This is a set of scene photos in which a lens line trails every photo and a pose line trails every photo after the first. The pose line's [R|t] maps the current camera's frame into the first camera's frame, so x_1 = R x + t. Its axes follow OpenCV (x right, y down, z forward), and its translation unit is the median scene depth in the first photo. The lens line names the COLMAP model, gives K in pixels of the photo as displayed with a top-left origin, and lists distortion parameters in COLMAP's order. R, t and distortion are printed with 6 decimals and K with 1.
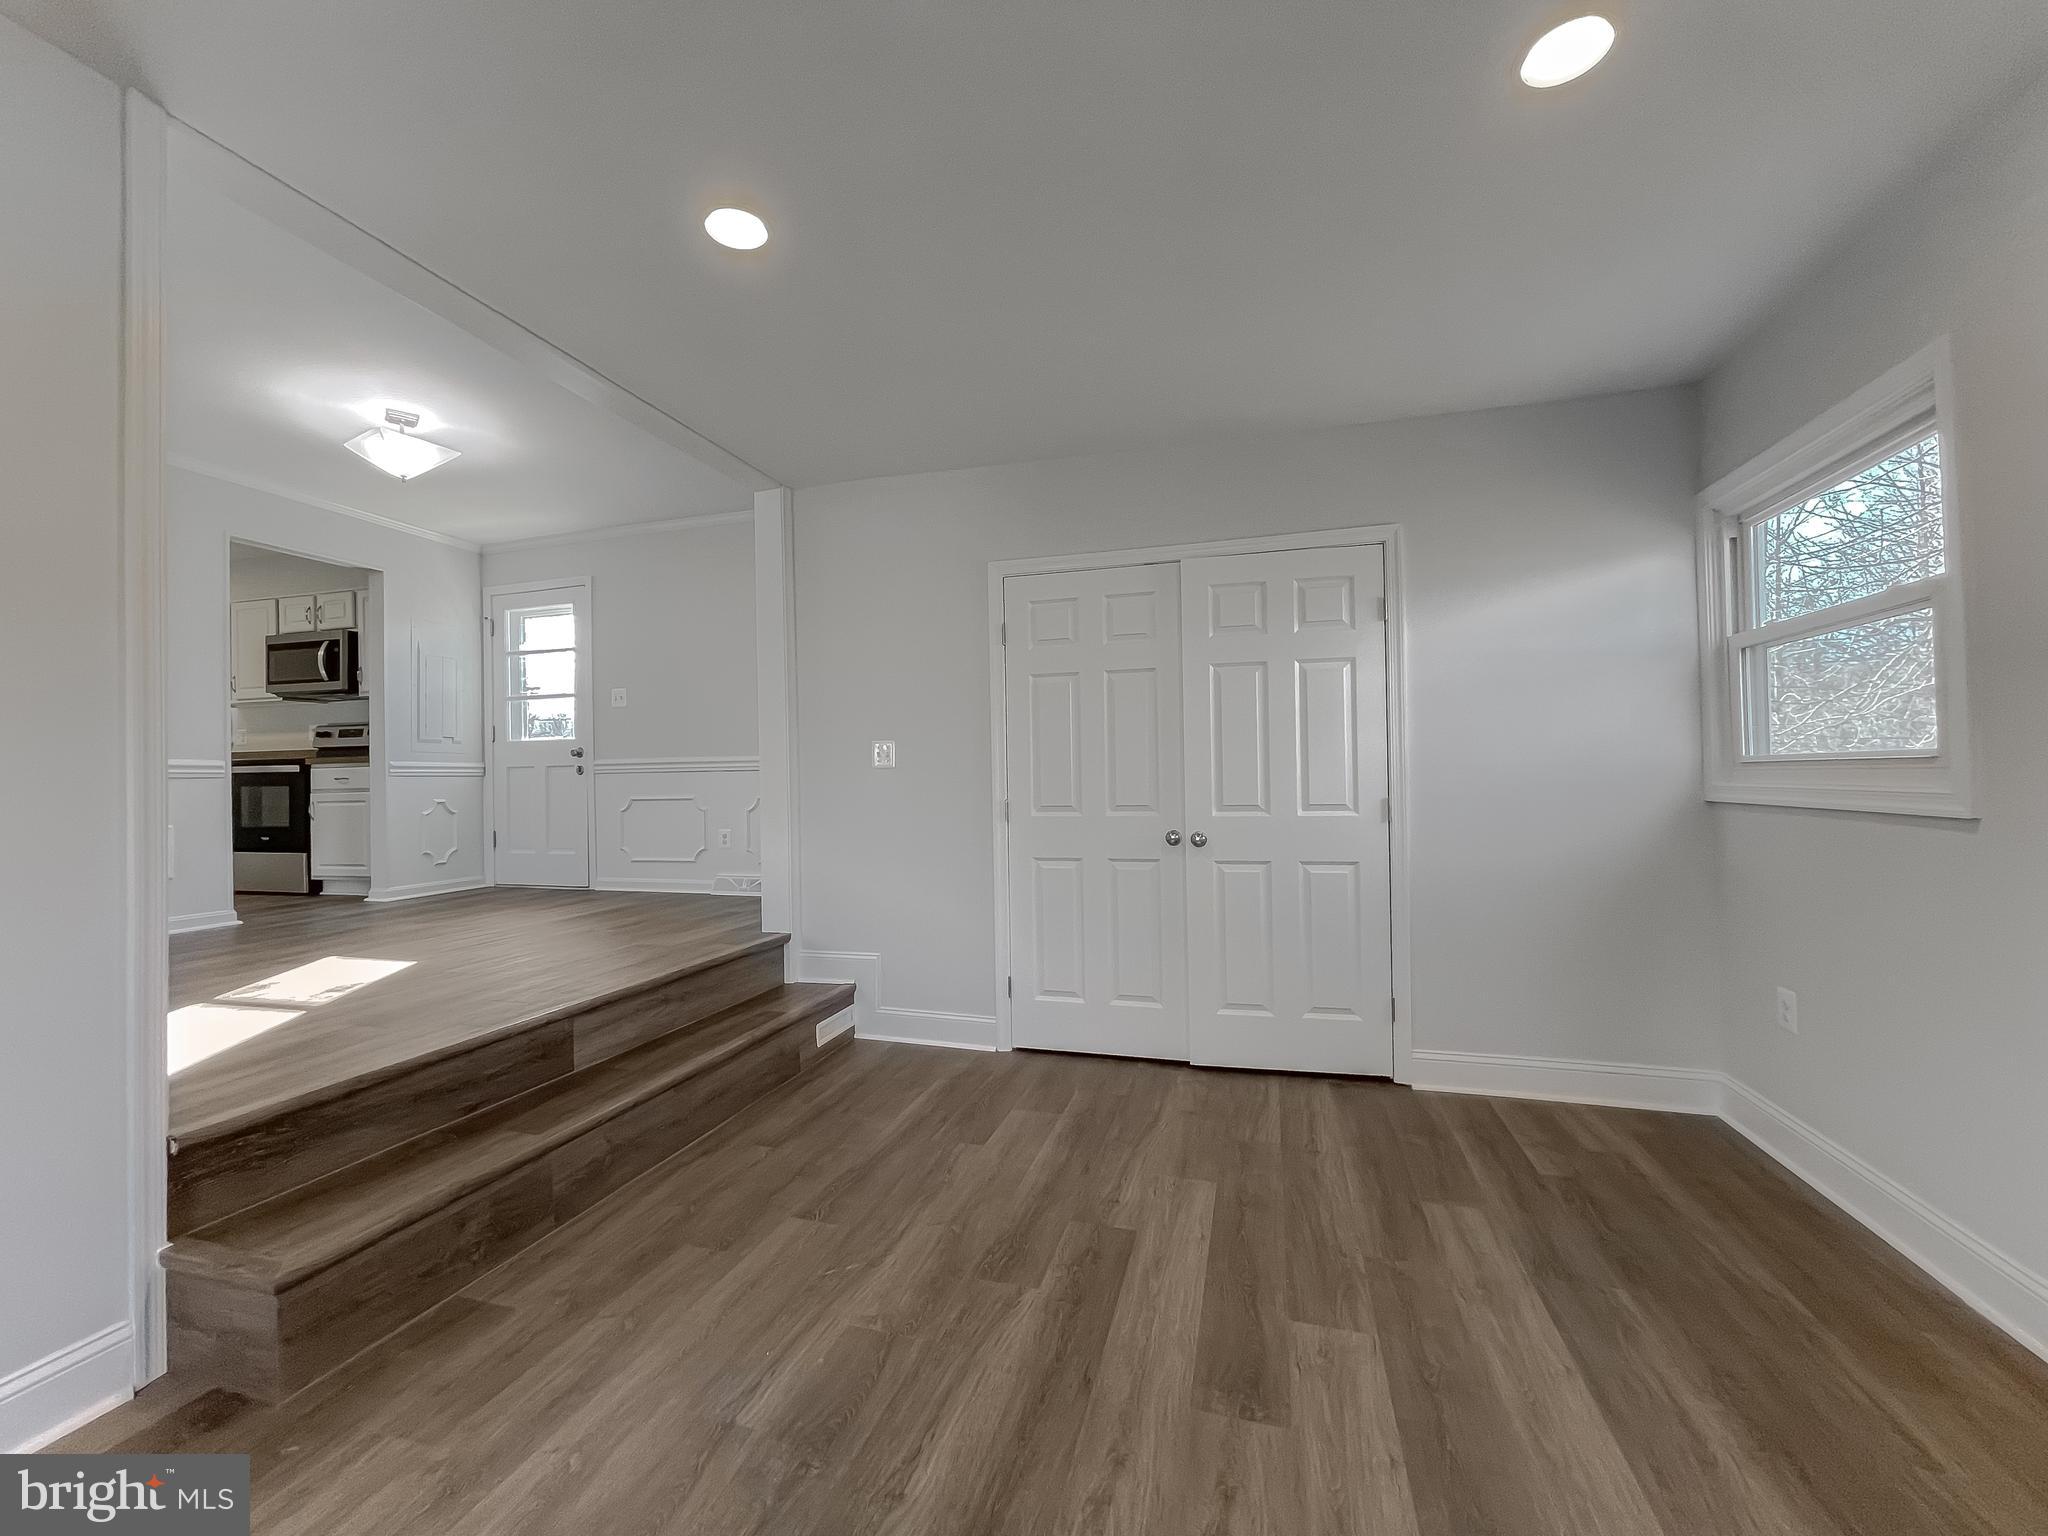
lens RADIAL K [[832.4, 0, 1015.3], [0, 832.4, 773.3], [0, 0, 1]] dist [-0.001843, 0.000042]
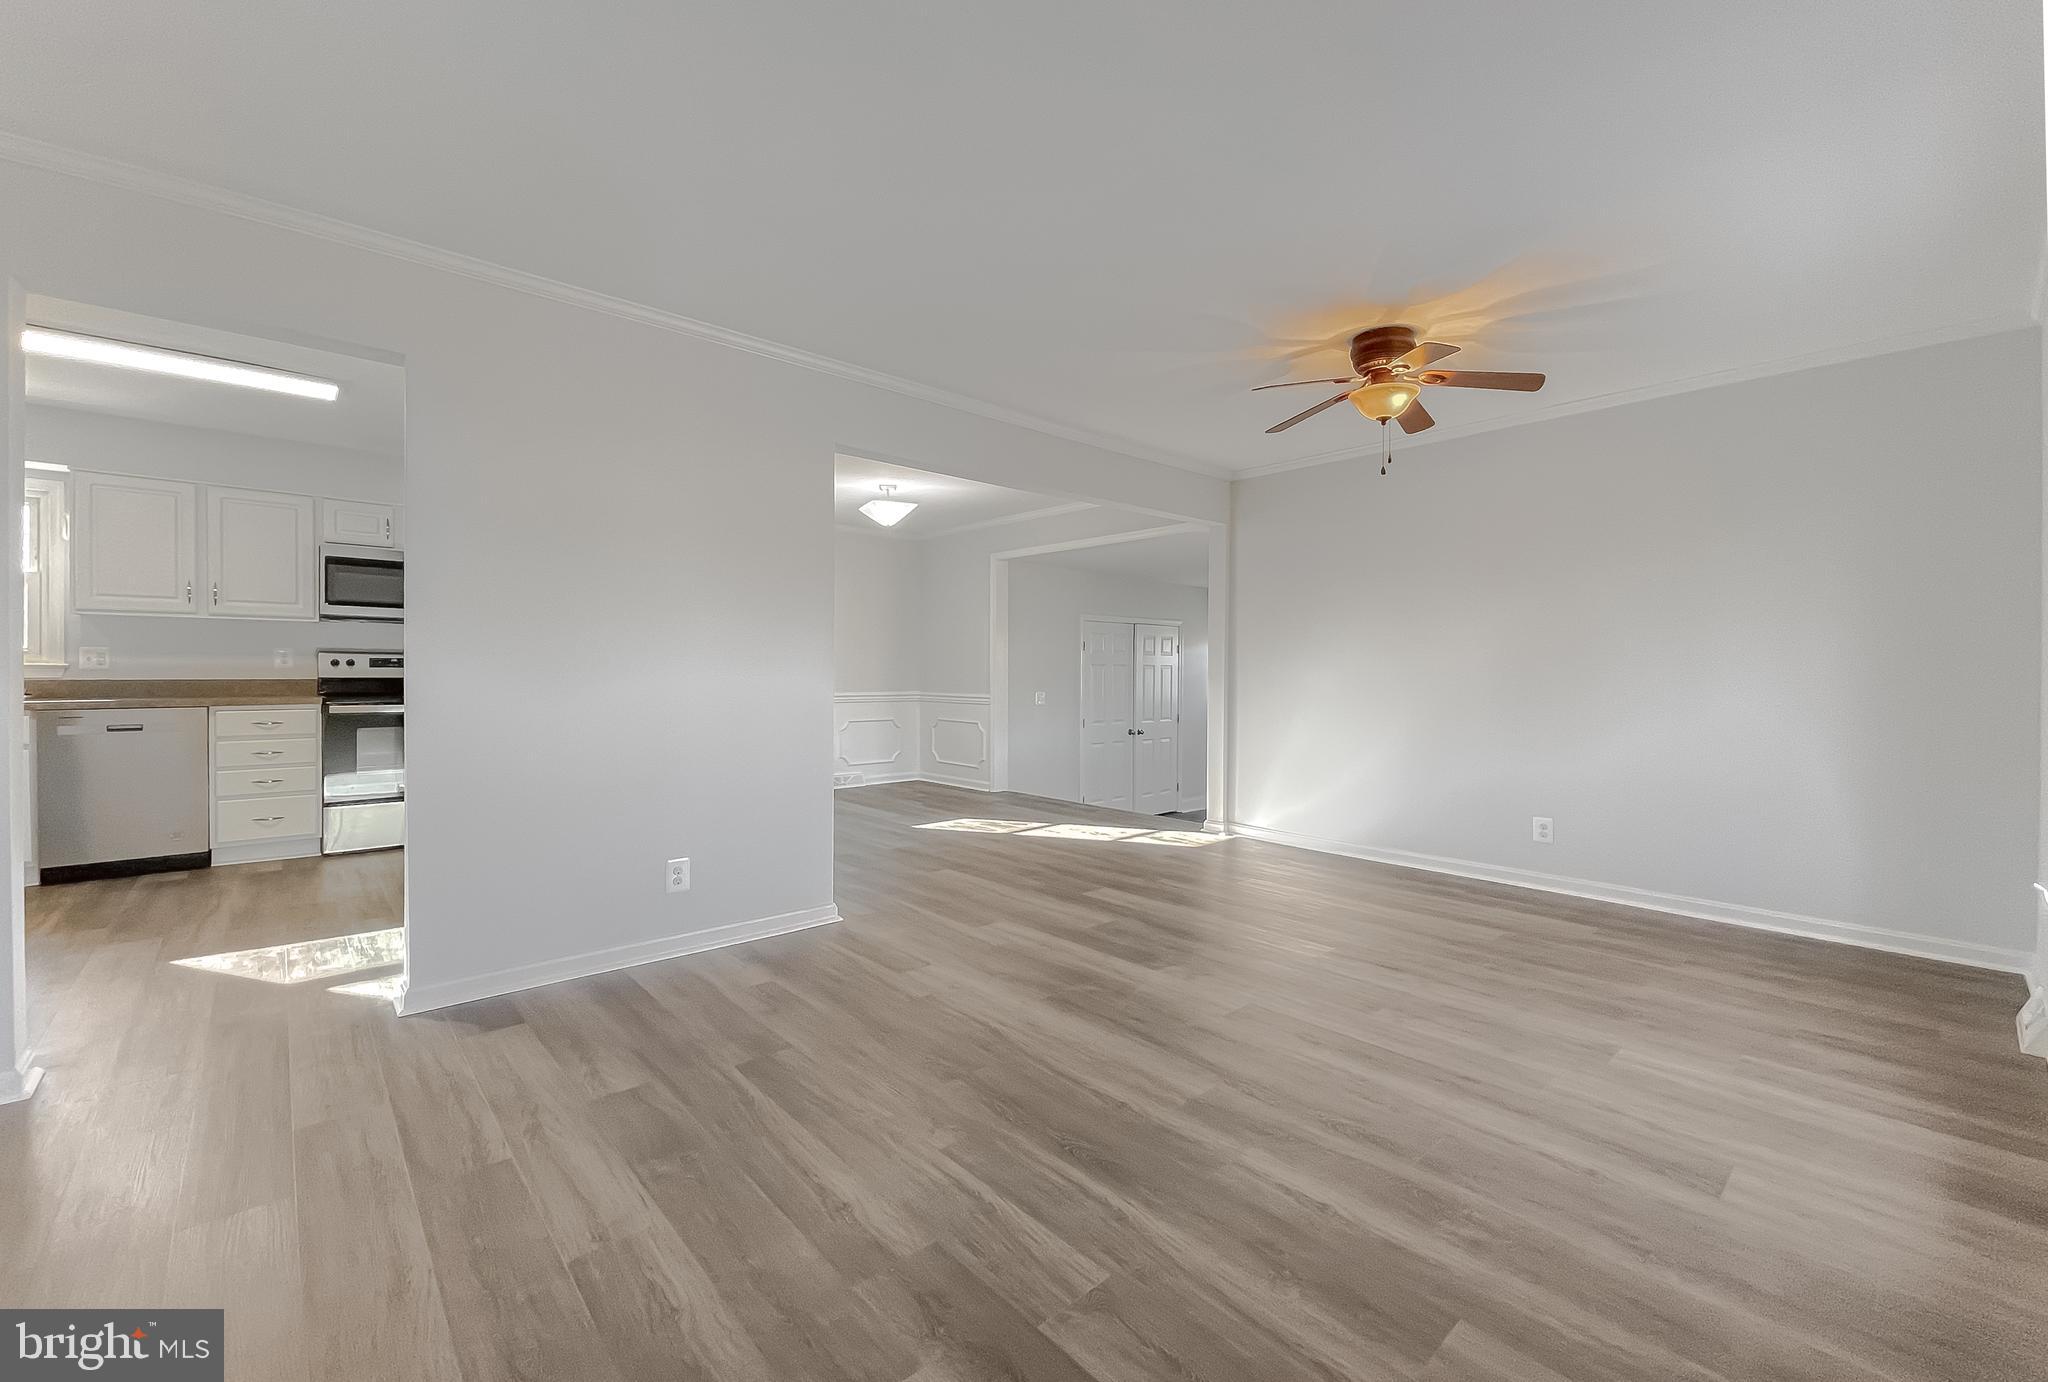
lens RADIAL K [[834.7, 0, 1017.0], [0, 834.7, 679.8], [0, 0, 1]] dist [-0.001775, 0.000048]
pose [[0.522897, 0.008677, 0.852352, -2.653542], [-0.018457, 0.999829, 0.001144, -0.095730], [-0.852196, -0.016330, 0.522968, -0.048832]]
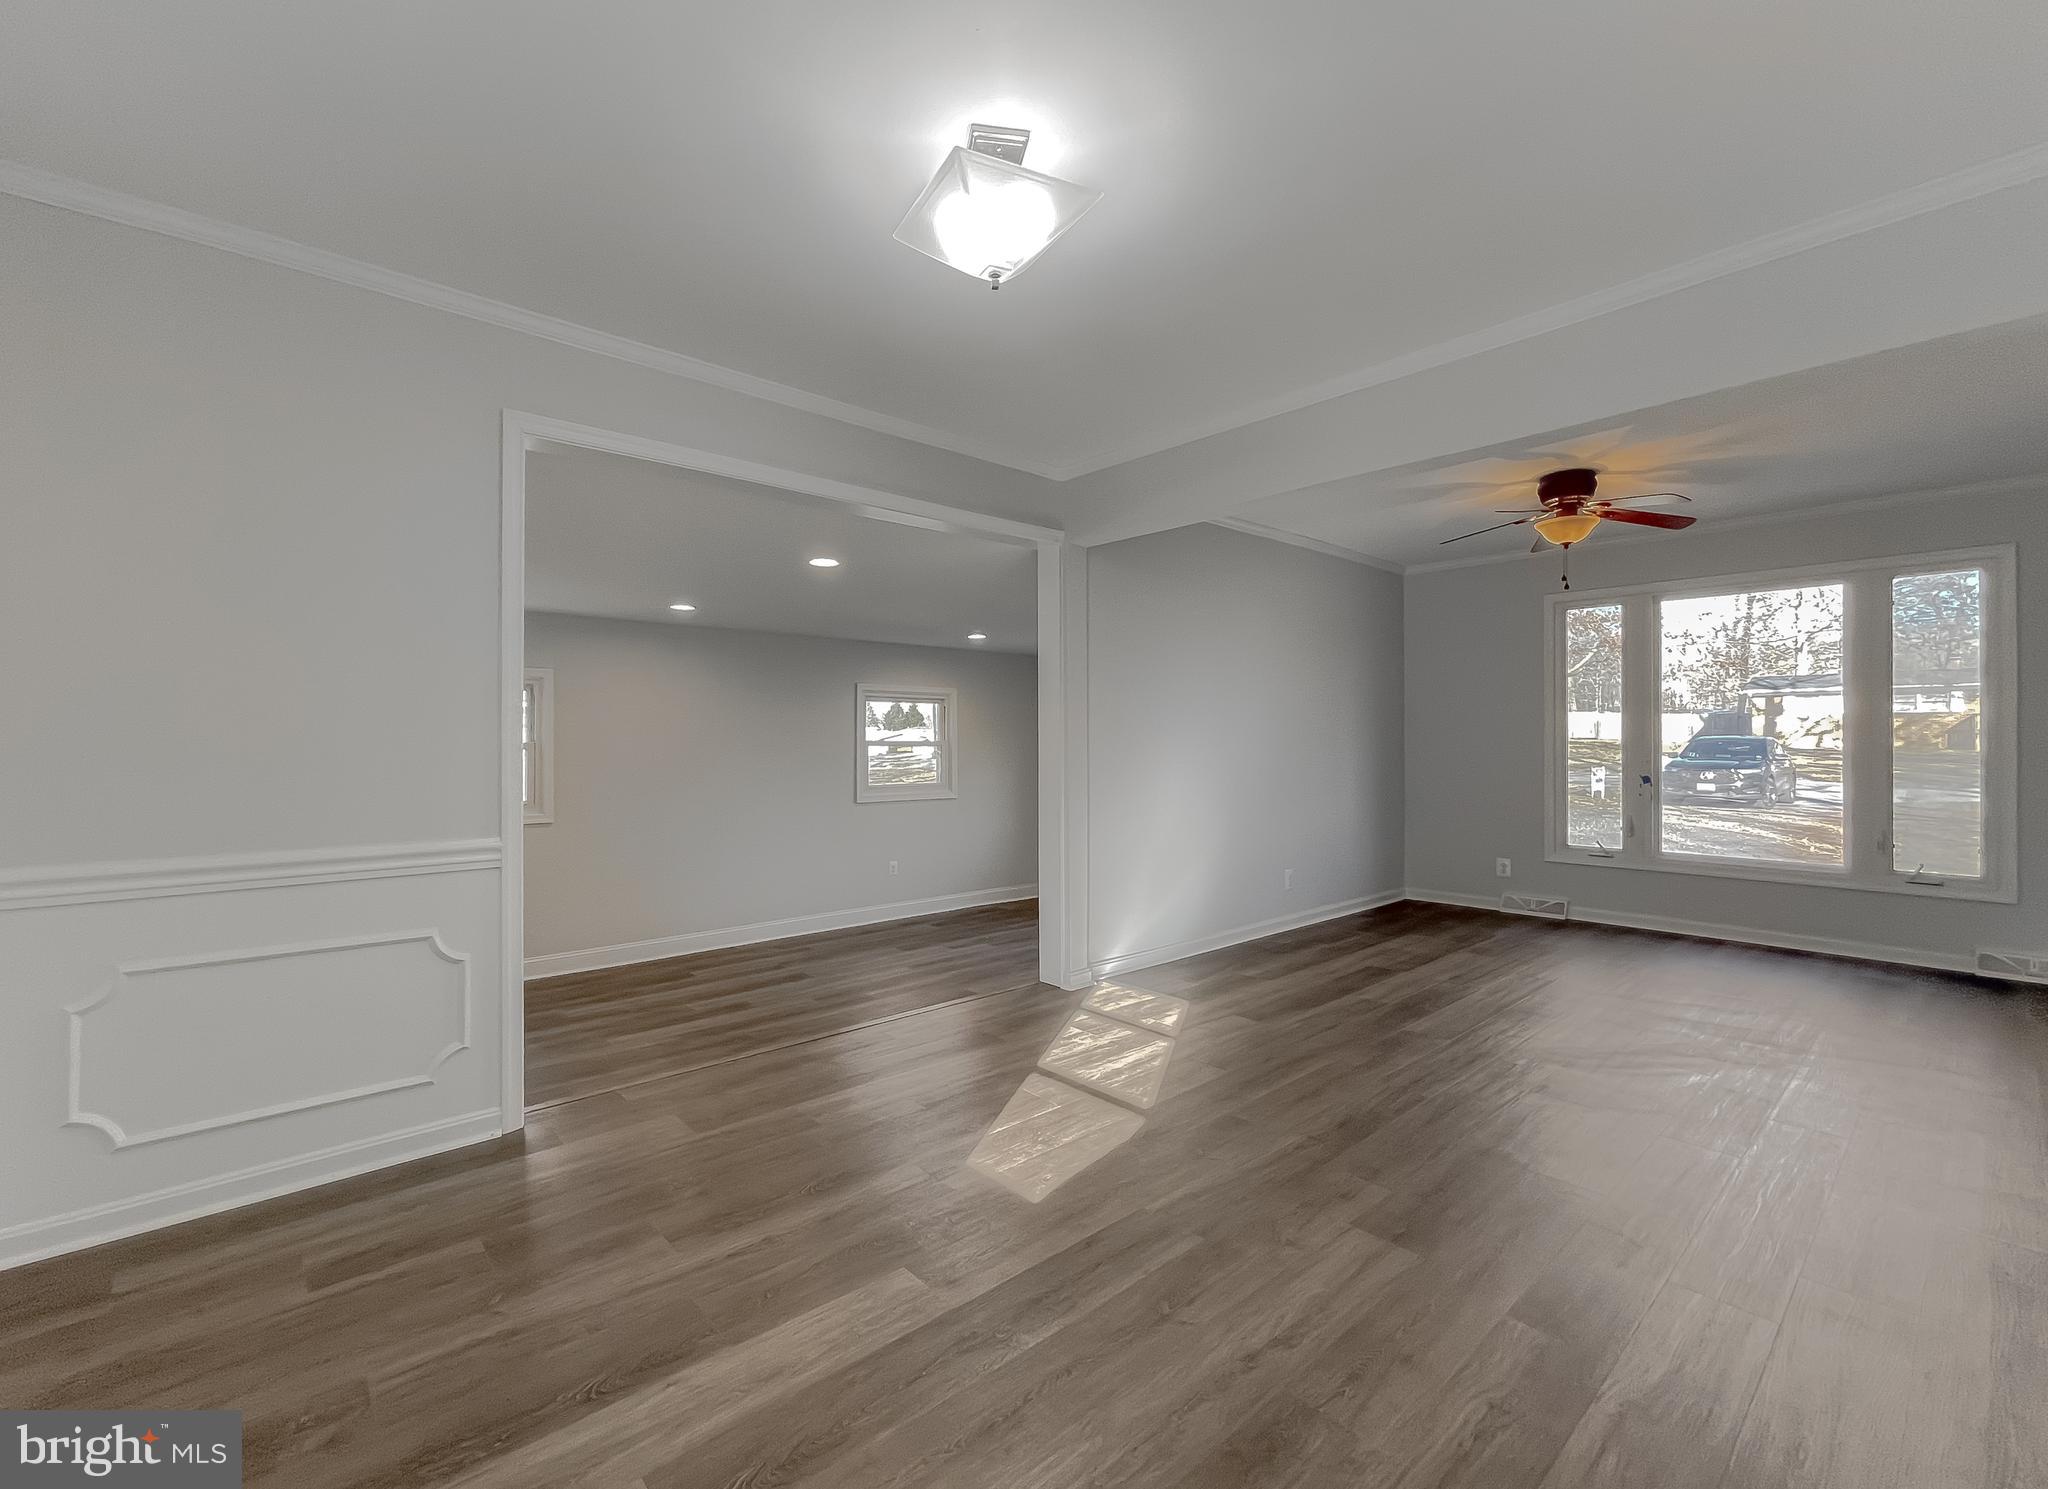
lens RADIAL K [[876.0, 0, 982.6], [0, 876.0, 737.6], [0, 0, 1]] dist [-0.001013, 0.000012]
pose [[-0.842642, 0.018744, 0.538148, -1.342763], [0.010755, 0.999780, -0.017983, -0.126231], [-0.538367, -0.009366, -0.842658, 1.917173]]
